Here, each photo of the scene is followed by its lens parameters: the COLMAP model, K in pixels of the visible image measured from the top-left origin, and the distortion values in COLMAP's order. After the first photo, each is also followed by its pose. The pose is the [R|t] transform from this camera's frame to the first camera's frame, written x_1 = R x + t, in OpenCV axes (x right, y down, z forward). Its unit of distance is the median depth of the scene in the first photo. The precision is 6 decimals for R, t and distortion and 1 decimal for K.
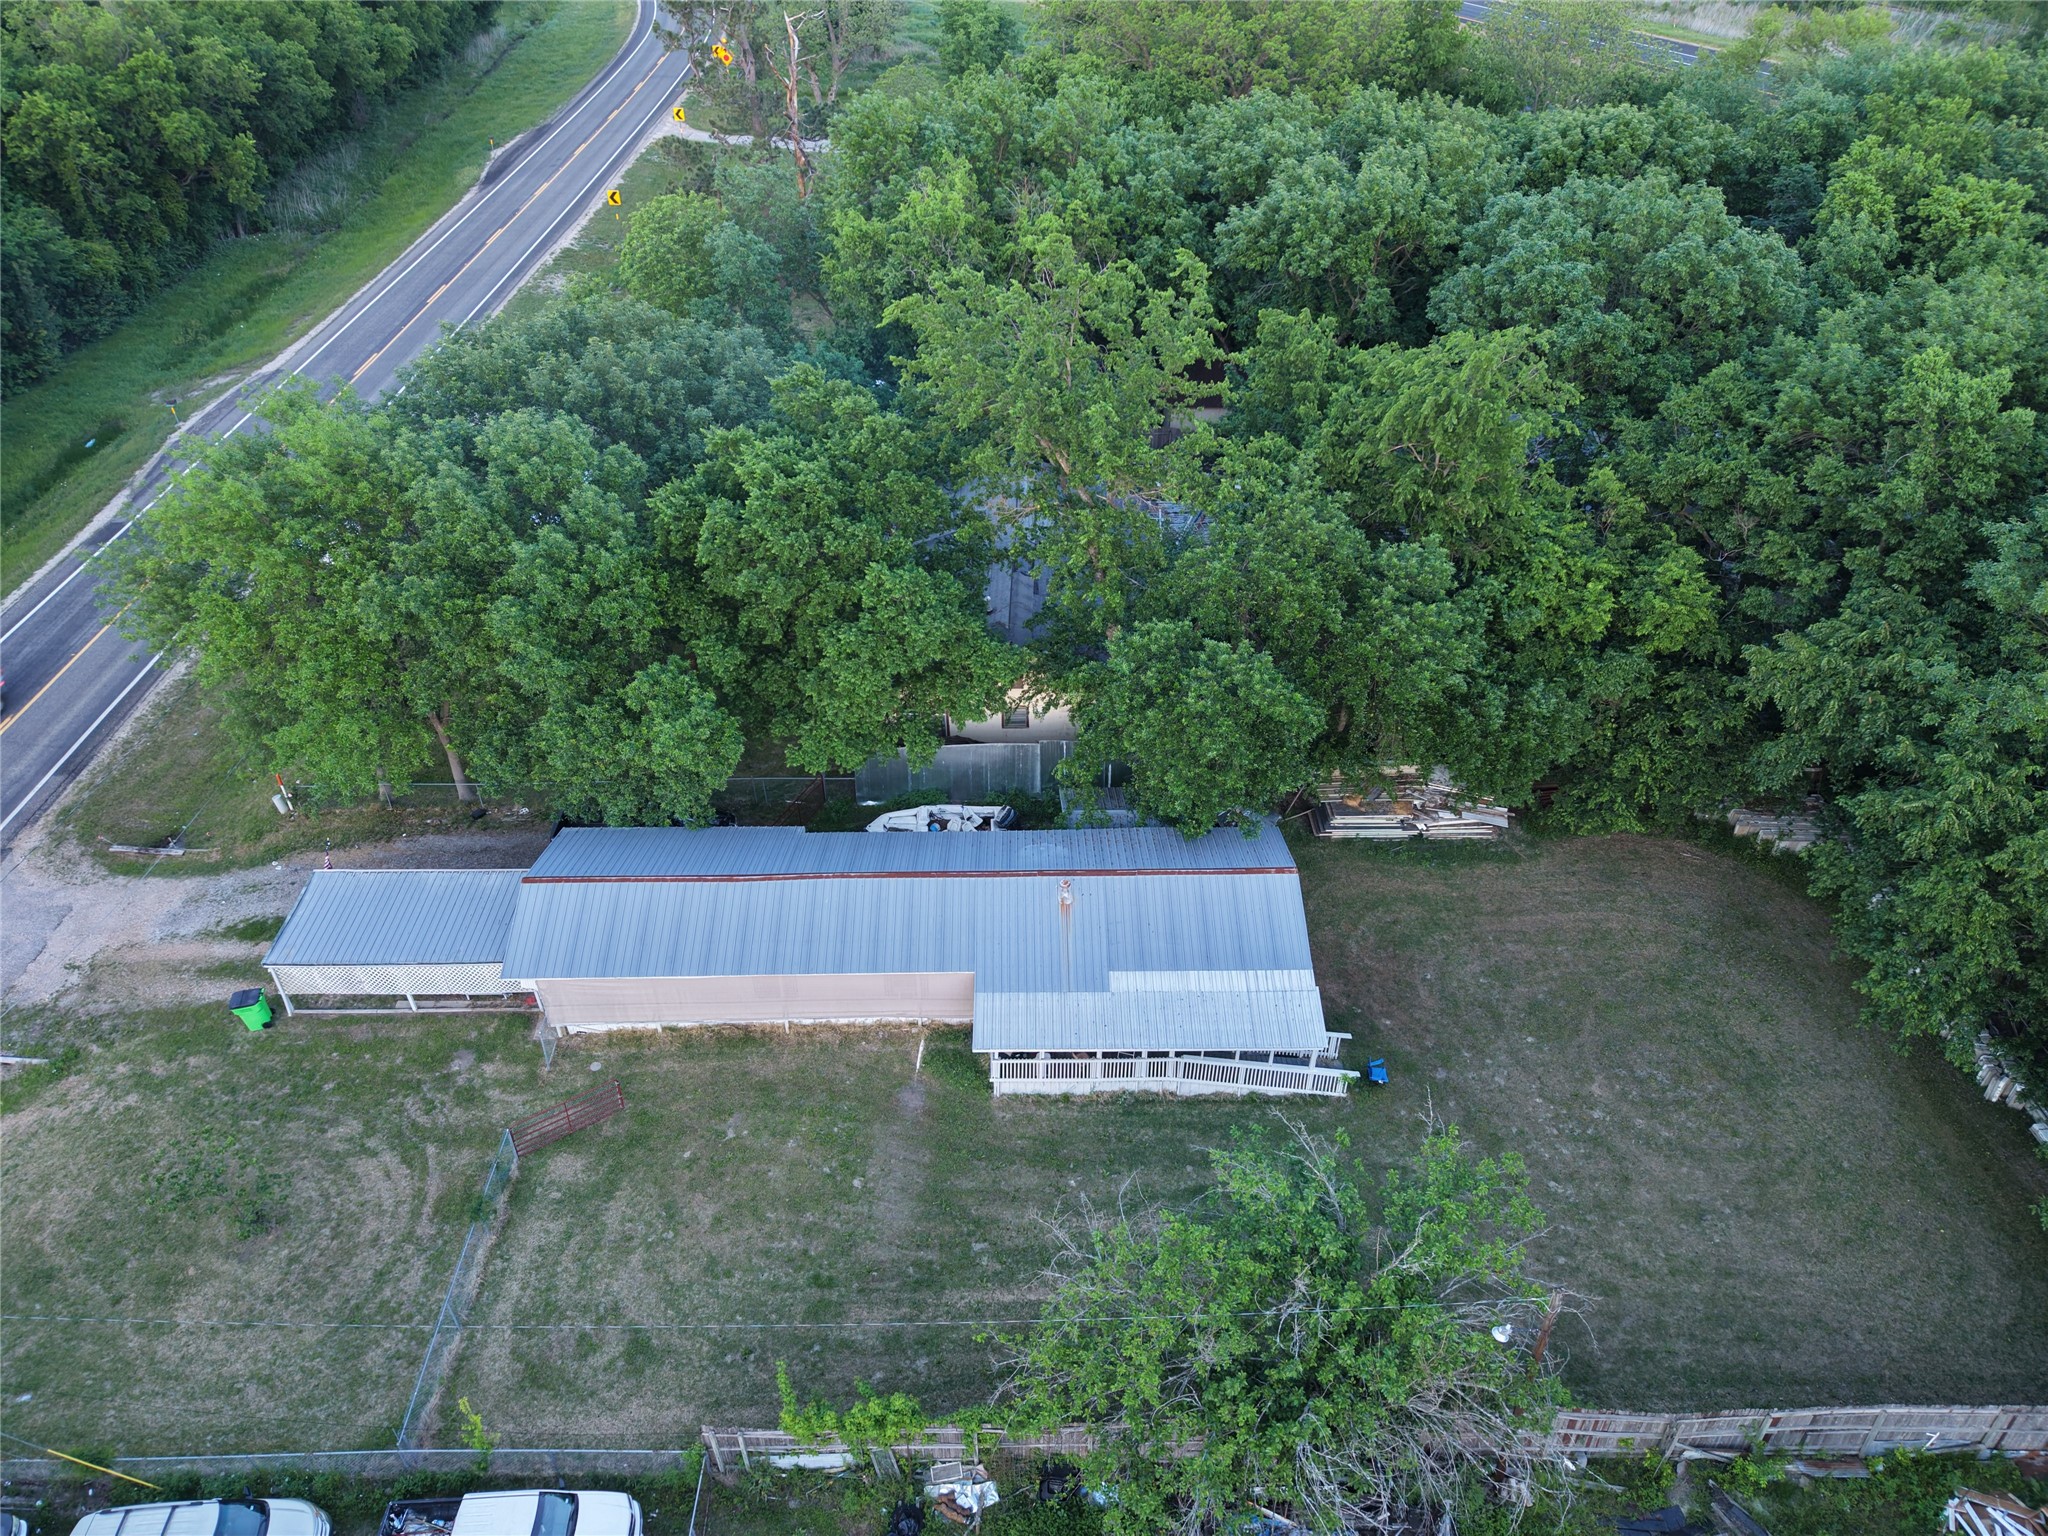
lens RADIAL K [[1374.2, 0, 1000.7], [0, 1374.2, 763.1], [0, 0, 1]] dist [0.044271, -0.062795]
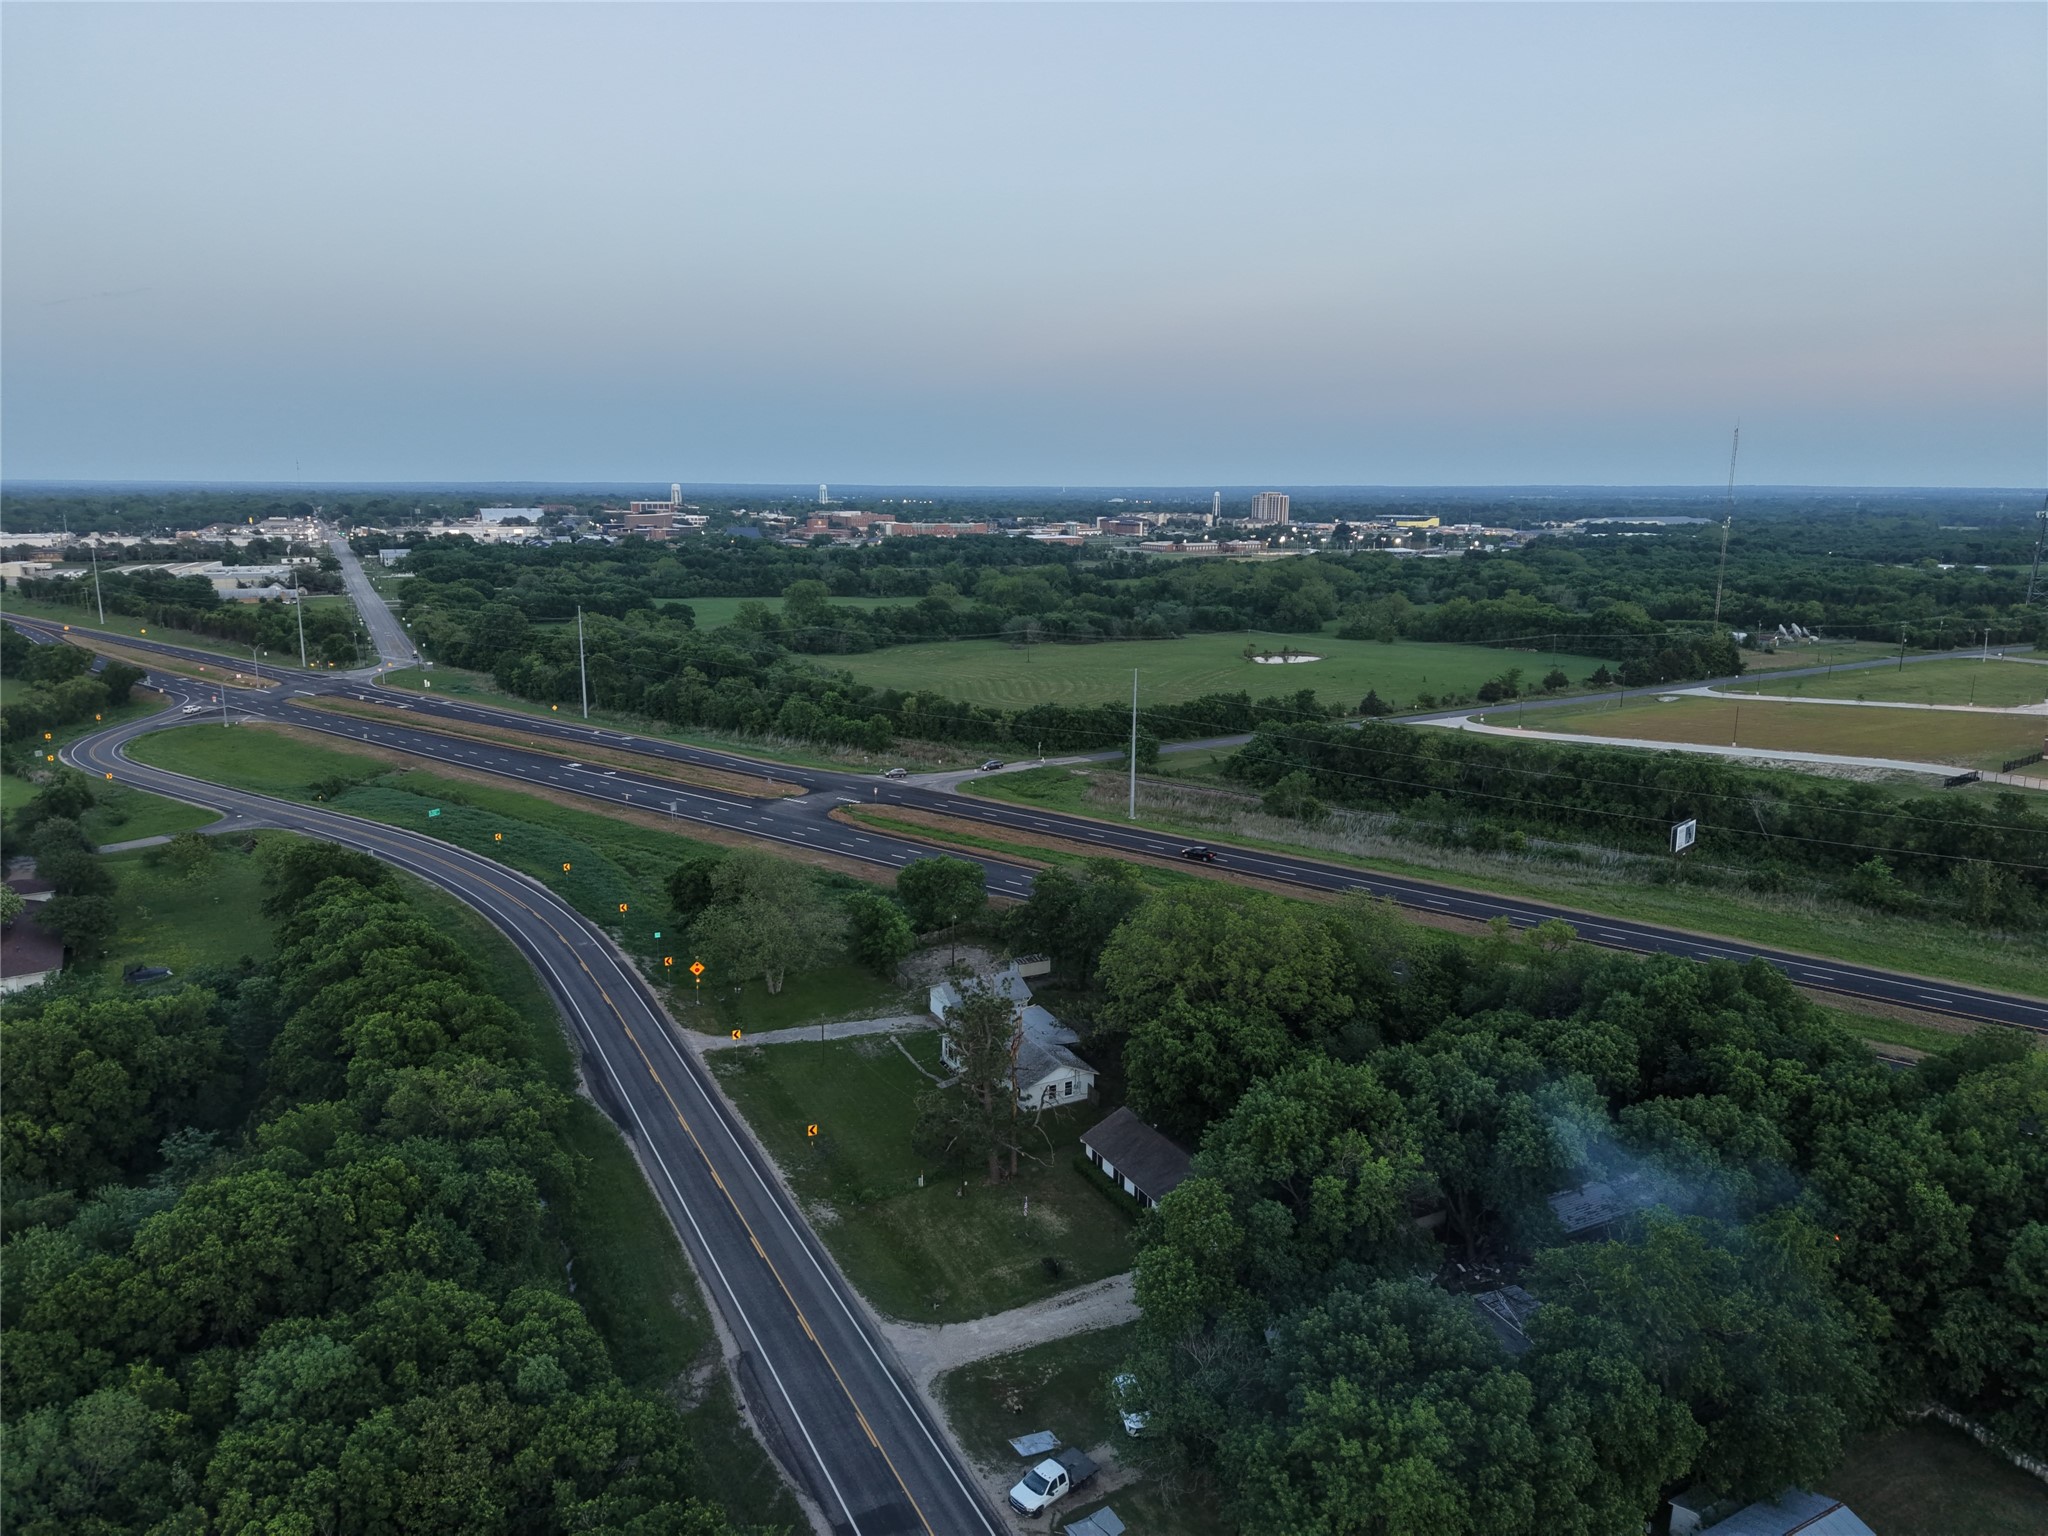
lens RADIAL K [[1351.0, 0, 991.7], [0, 1351.0, 764.9], [0, 0, 1]] dist [0.041548, -0.046135]
pose [[0.891710, -0.088949, 0.443780, -1.435161], [0.273627, 0.886972, -0.372033, -0.412033], [-0.360529, 0.453176, 0.815261, -0.580283]]
